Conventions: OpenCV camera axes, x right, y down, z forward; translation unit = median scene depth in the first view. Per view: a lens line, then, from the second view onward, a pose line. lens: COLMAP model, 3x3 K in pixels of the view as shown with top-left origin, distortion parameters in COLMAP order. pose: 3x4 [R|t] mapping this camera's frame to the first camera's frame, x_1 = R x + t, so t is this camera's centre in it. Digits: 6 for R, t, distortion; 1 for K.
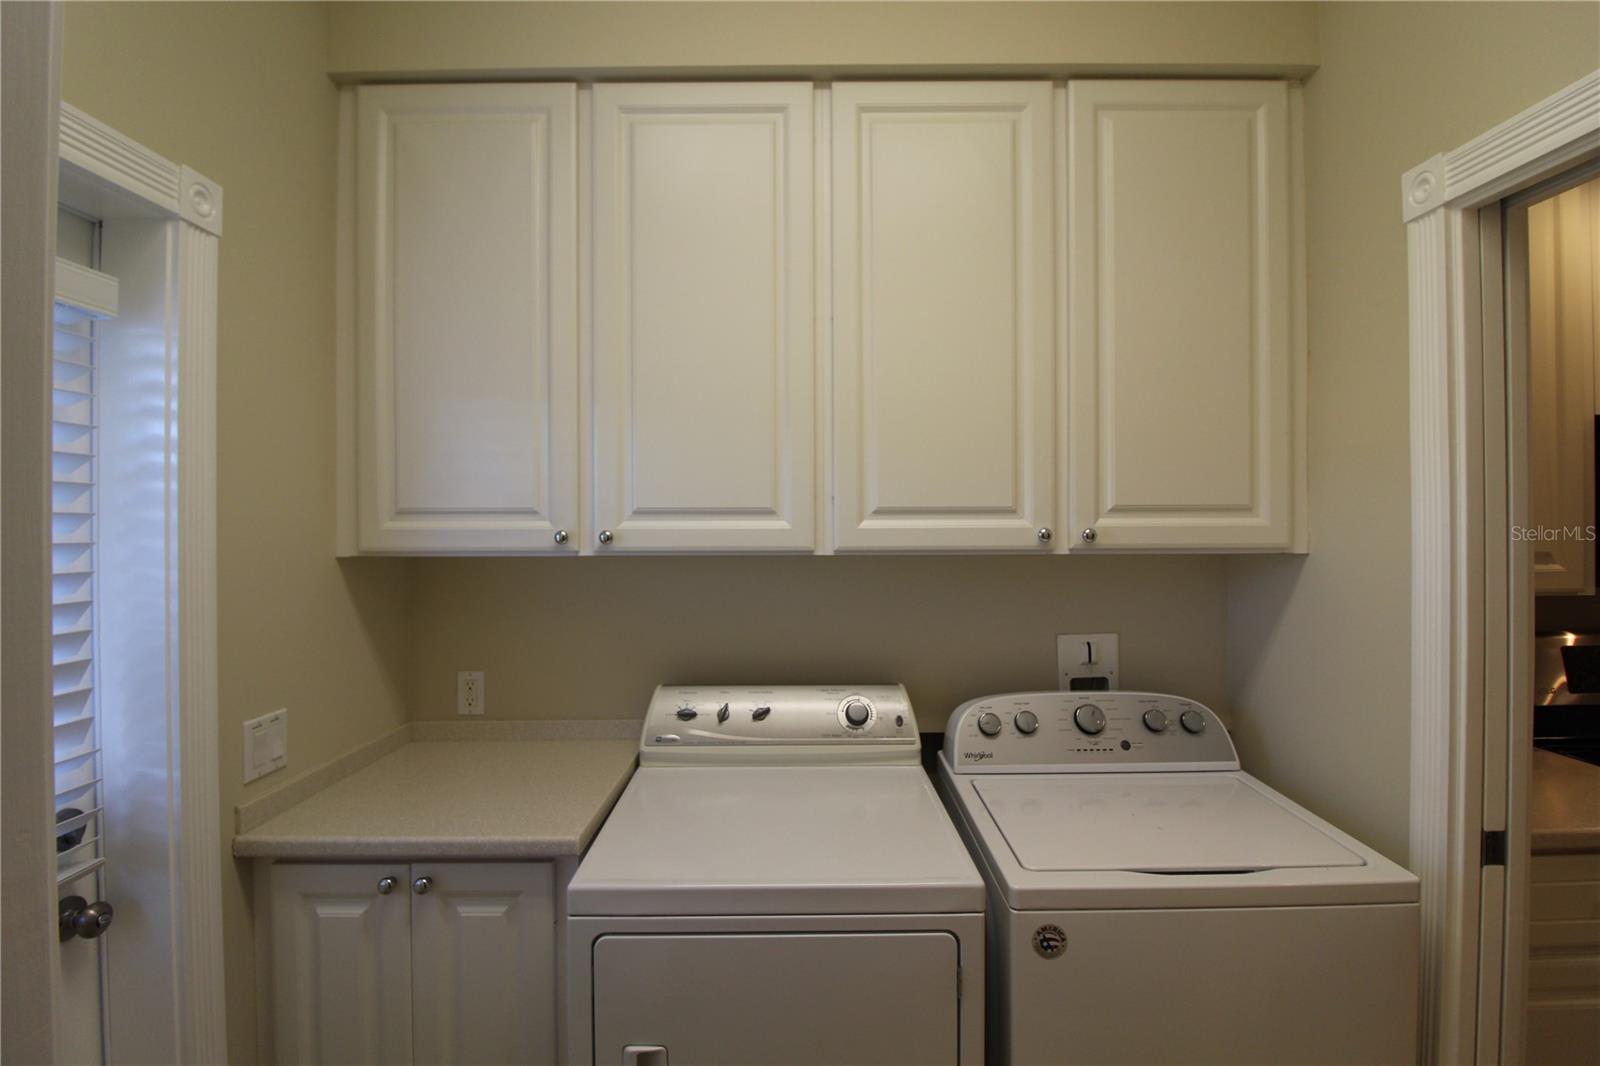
lens RADIAL K [[745.4, 0, 802.6], [0, 745.4, 516.2], [0, 0, 1]] dist [0.001892, -0.009402]
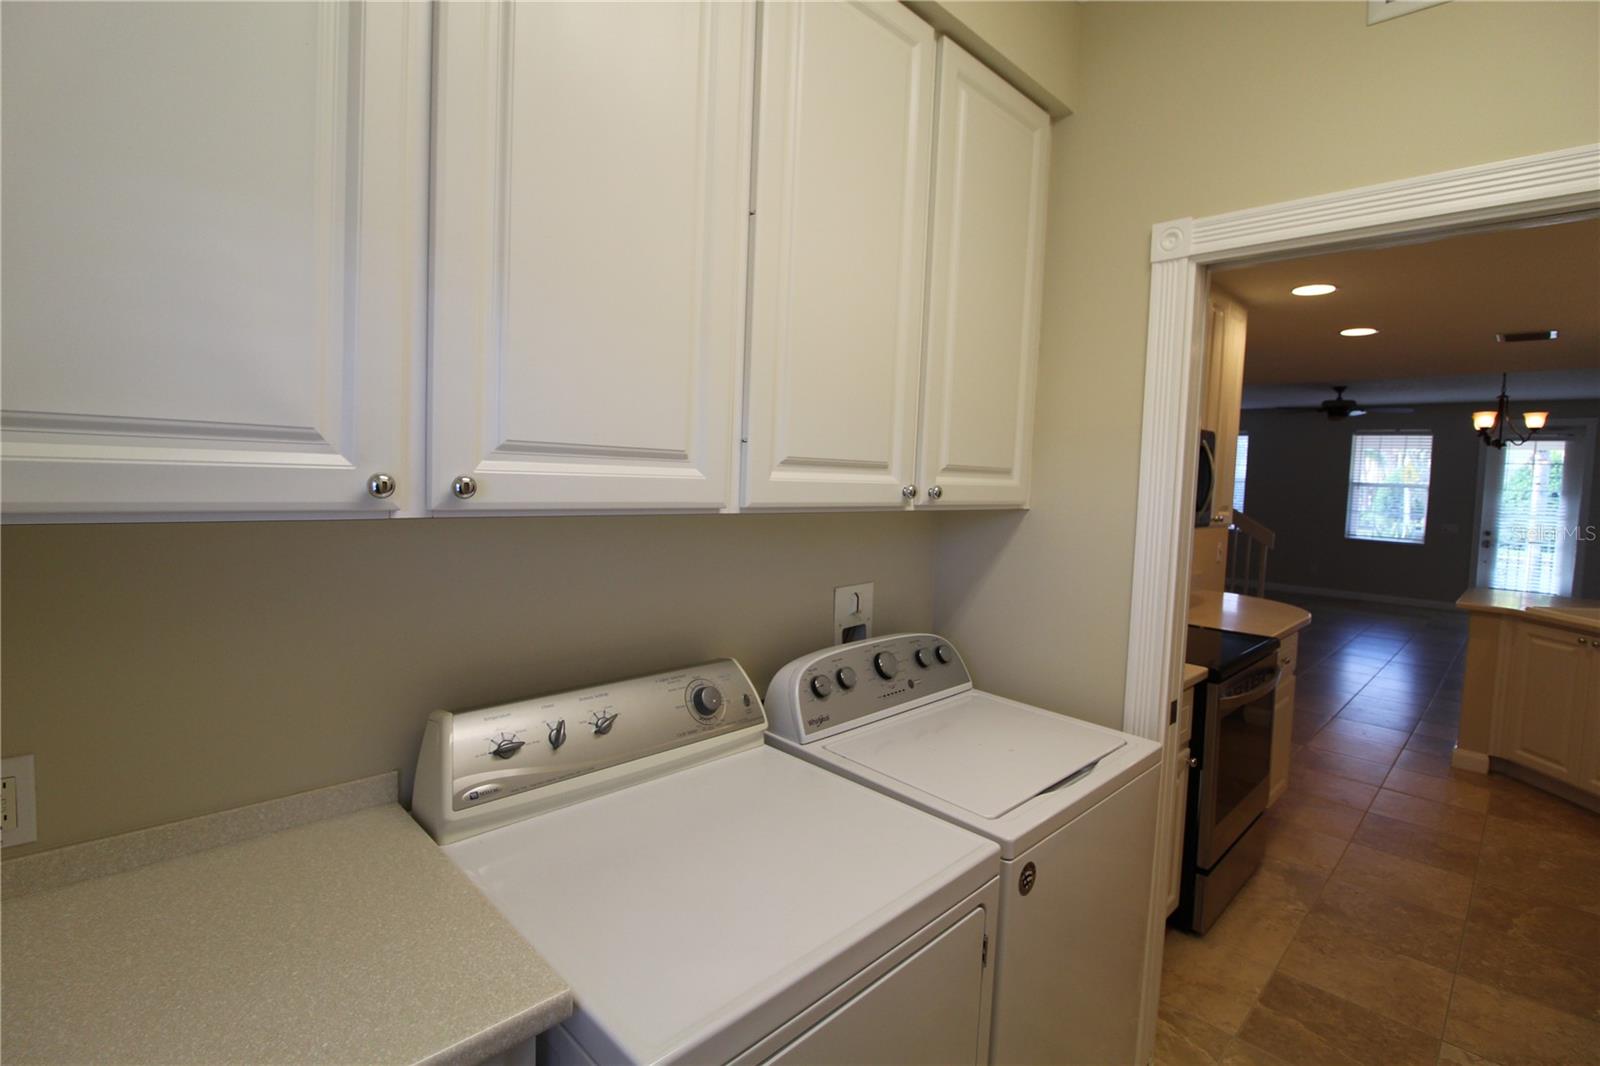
lens RADIAL K [[745.4, 0, 802.6], [0, 745.4, 516.2], [0, 0, 1]] dist [0.001892, -0.009402]
pose [[0.714300, -0.010657, 0.699758, -0.478443], [-0.041202, 0.997509, 0.057249, 0.006391], [-0.698626, -0.069725, 0.712082, 0.378977]]
